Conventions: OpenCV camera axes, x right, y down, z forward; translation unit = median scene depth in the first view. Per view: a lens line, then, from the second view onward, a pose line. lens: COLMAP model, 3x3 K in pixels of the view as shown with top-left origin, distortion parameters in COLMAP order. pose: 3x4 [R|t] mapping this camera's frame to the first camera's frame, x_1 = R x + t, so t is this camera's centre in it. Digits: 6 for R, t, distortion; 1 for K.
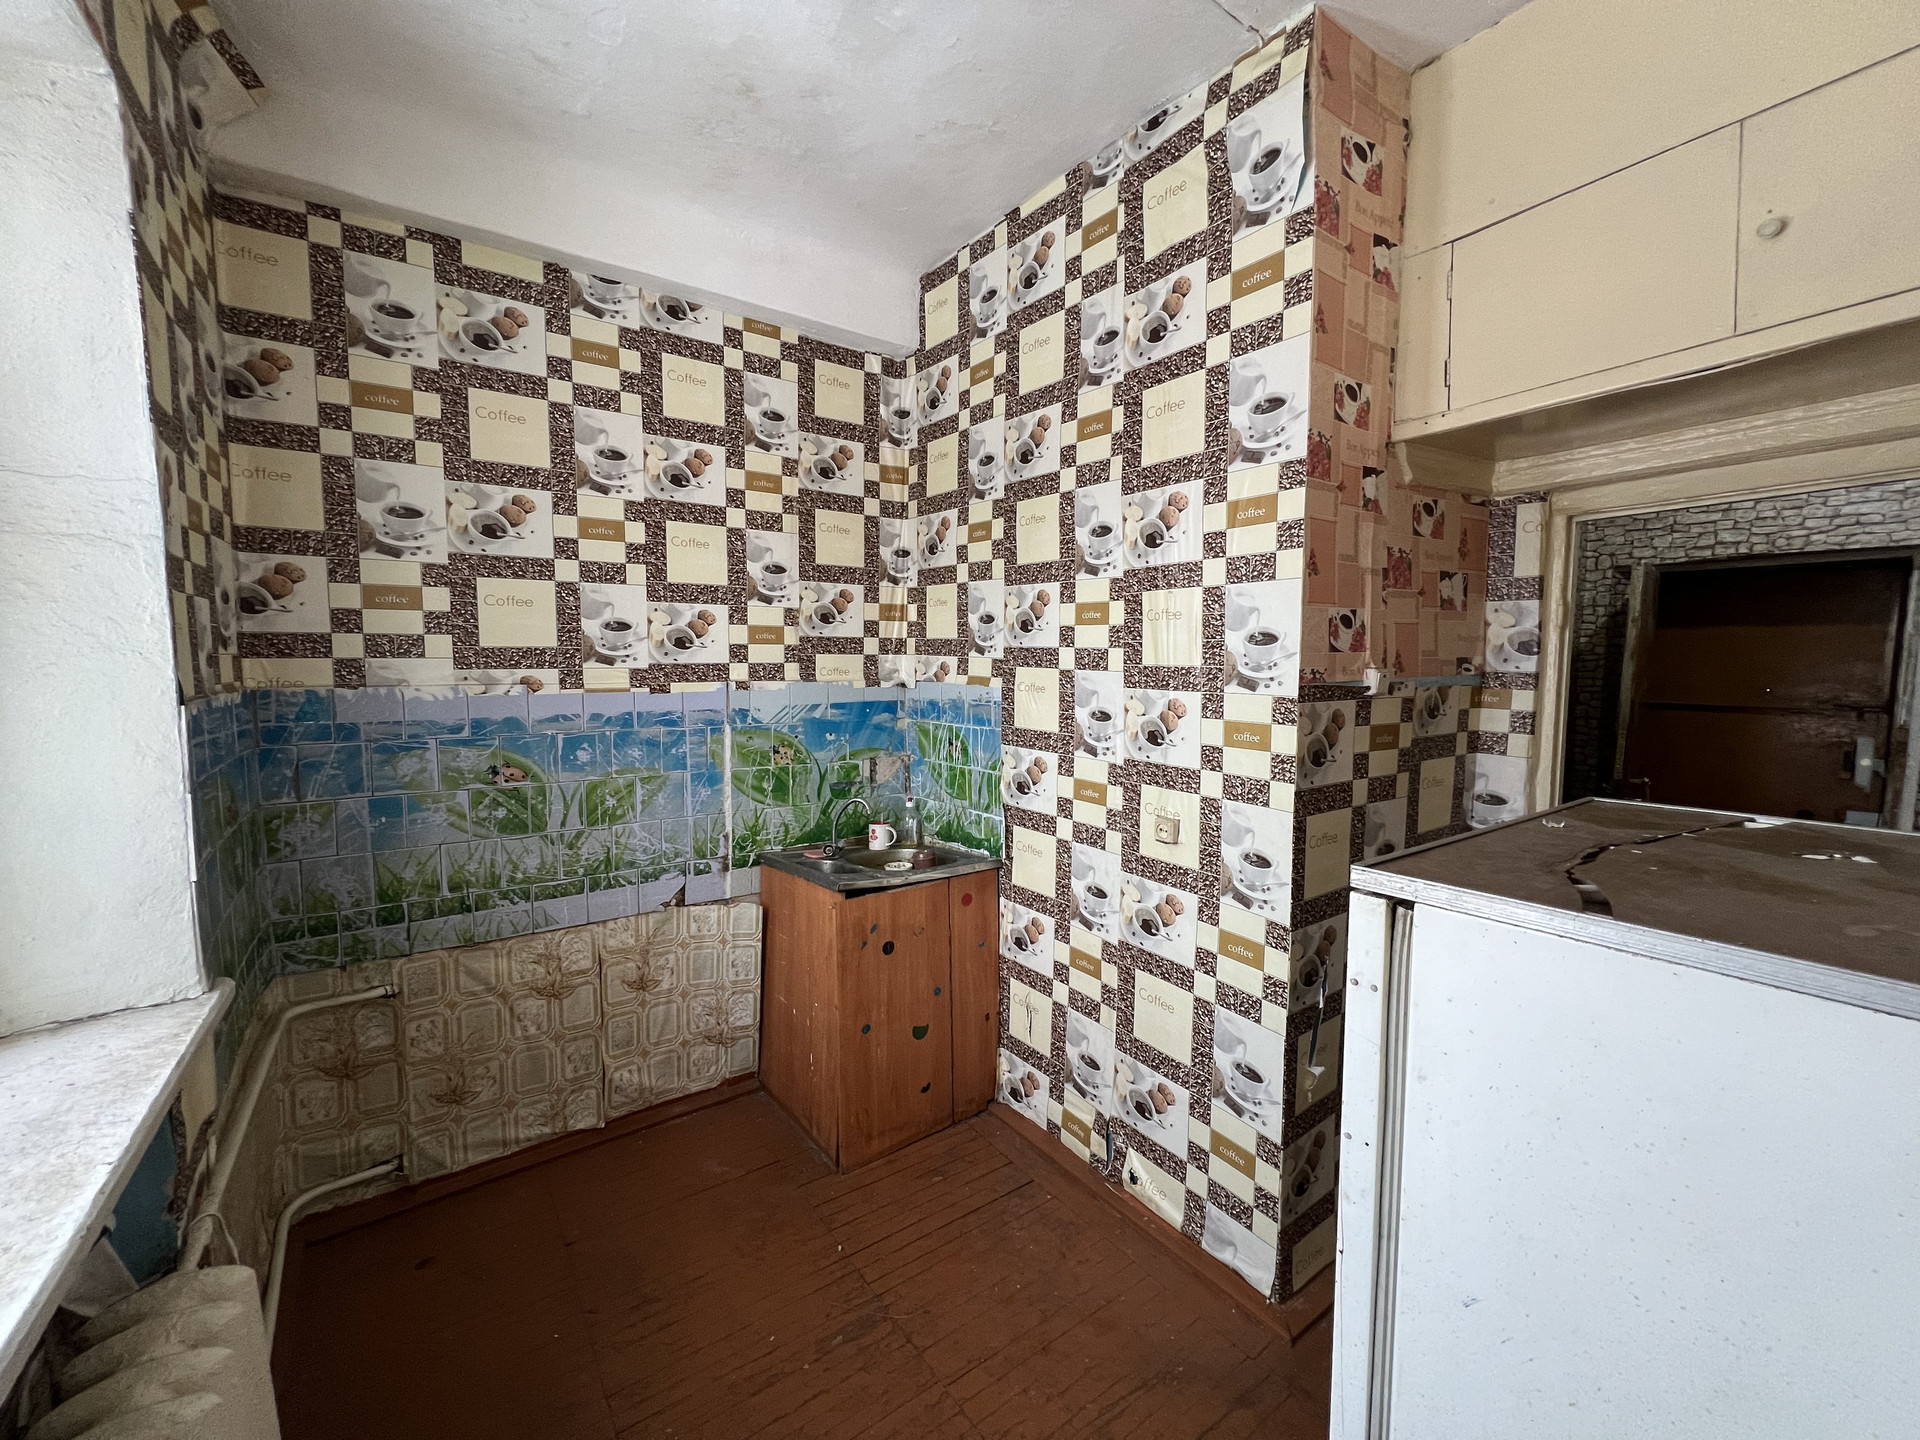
lens RADIAL K [[766.9, 0, 957.7], [0, 766.9, 717.2], [0, 0, 1]] dist [0.000020, 0.000008]
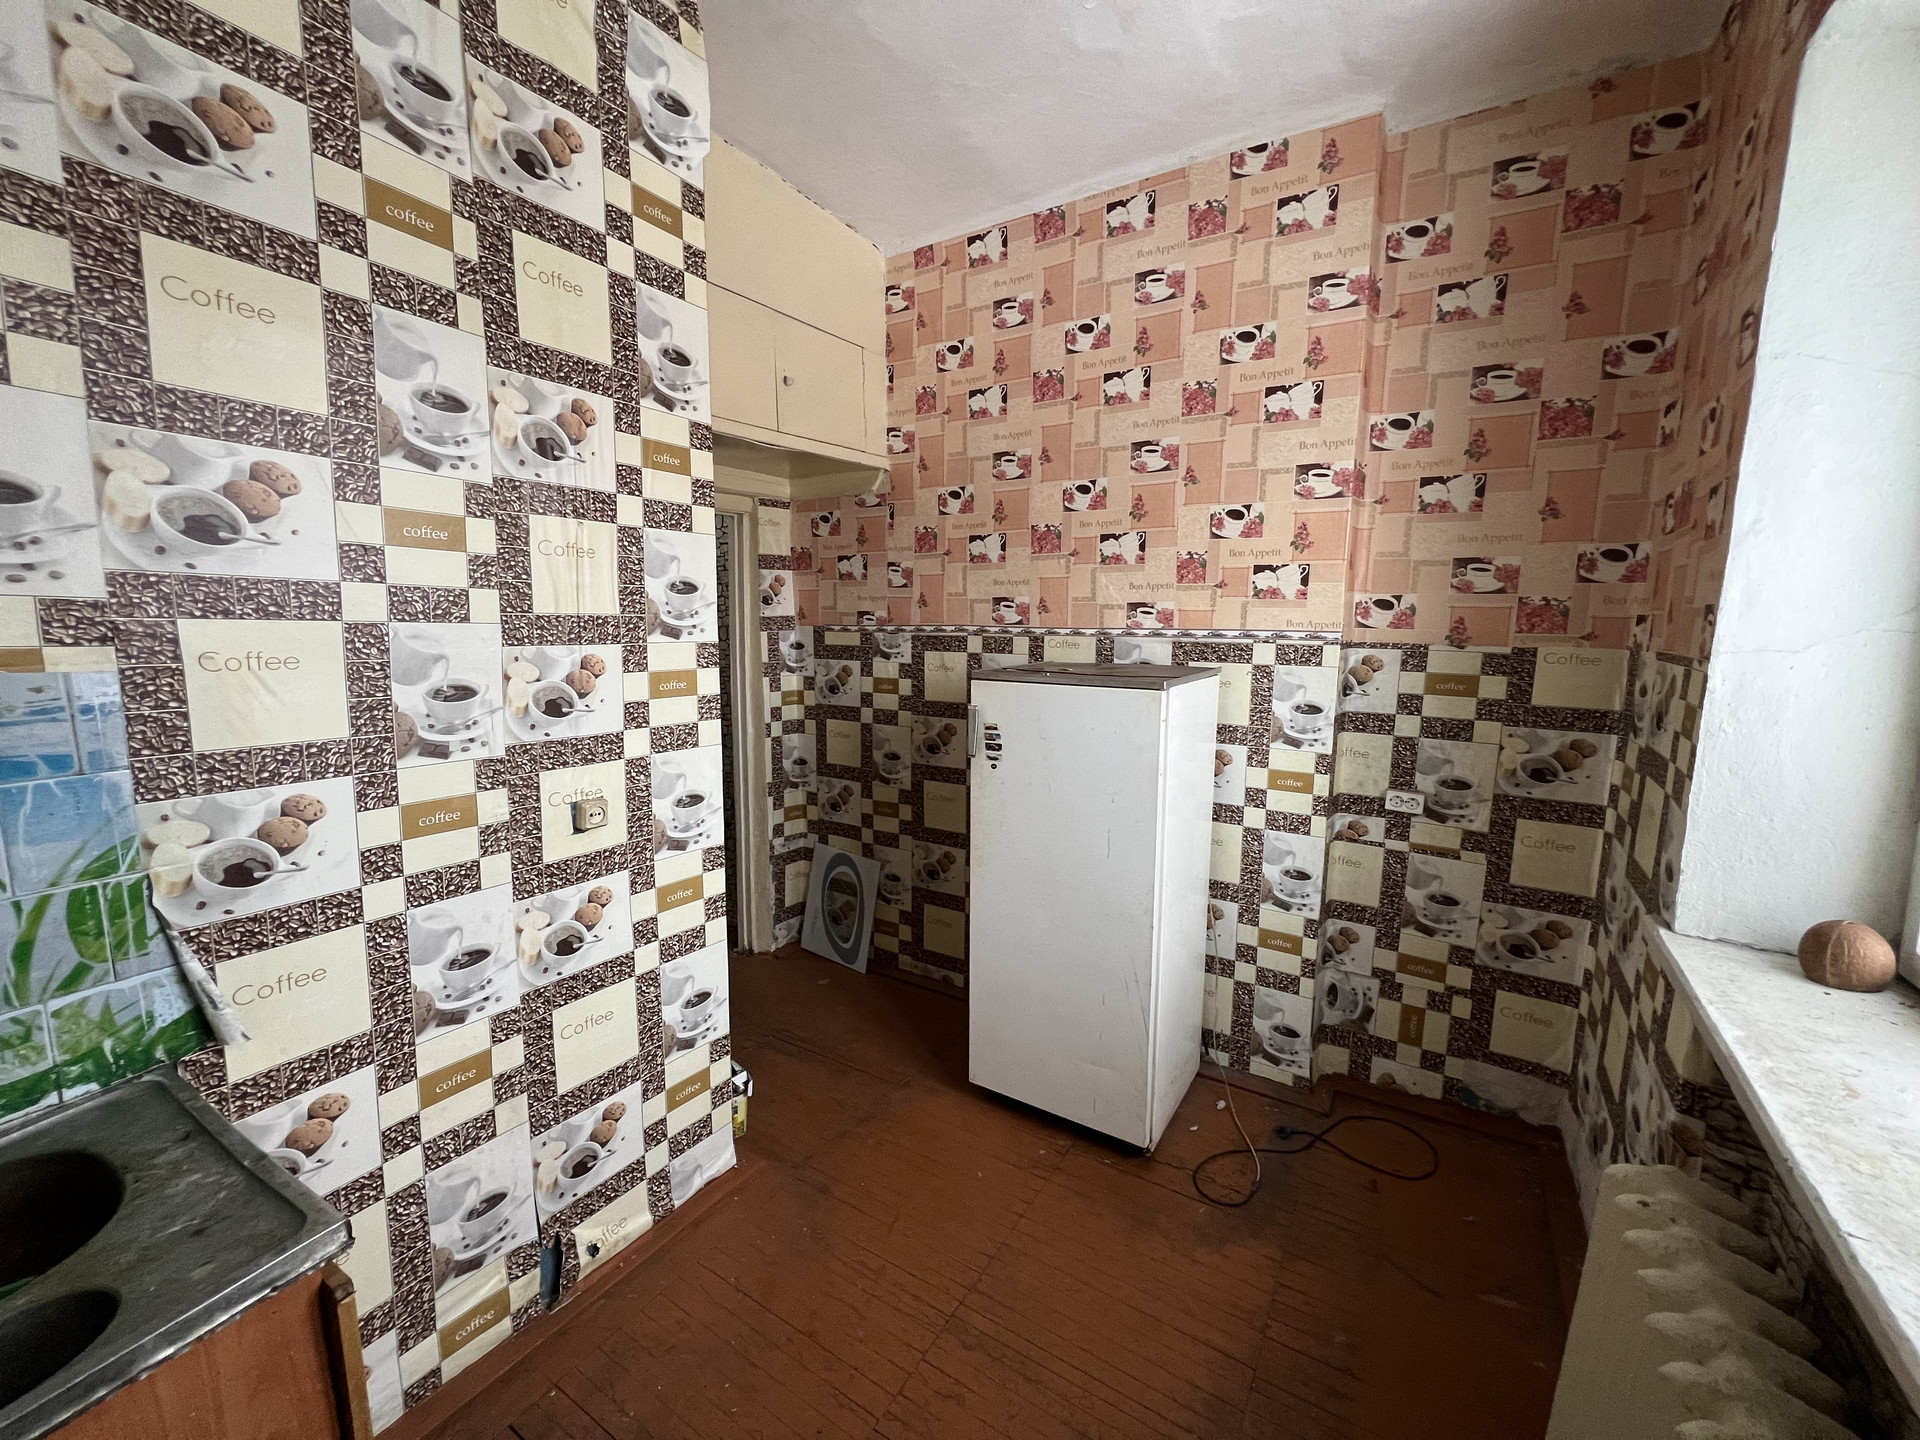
lens RADIAL K [[766.9, 0, 957.7], [0, 766.9, 717.2], [0, 0, 1]] dist [0.000020, 0.000008]
pose [[-0.376214, -0.127415, 0.917730, -0.618128], [0.062774, 0.984718, 0.162449, -0.065034], [-0.924404, 0.118725, -0.362466, 0.912335]]
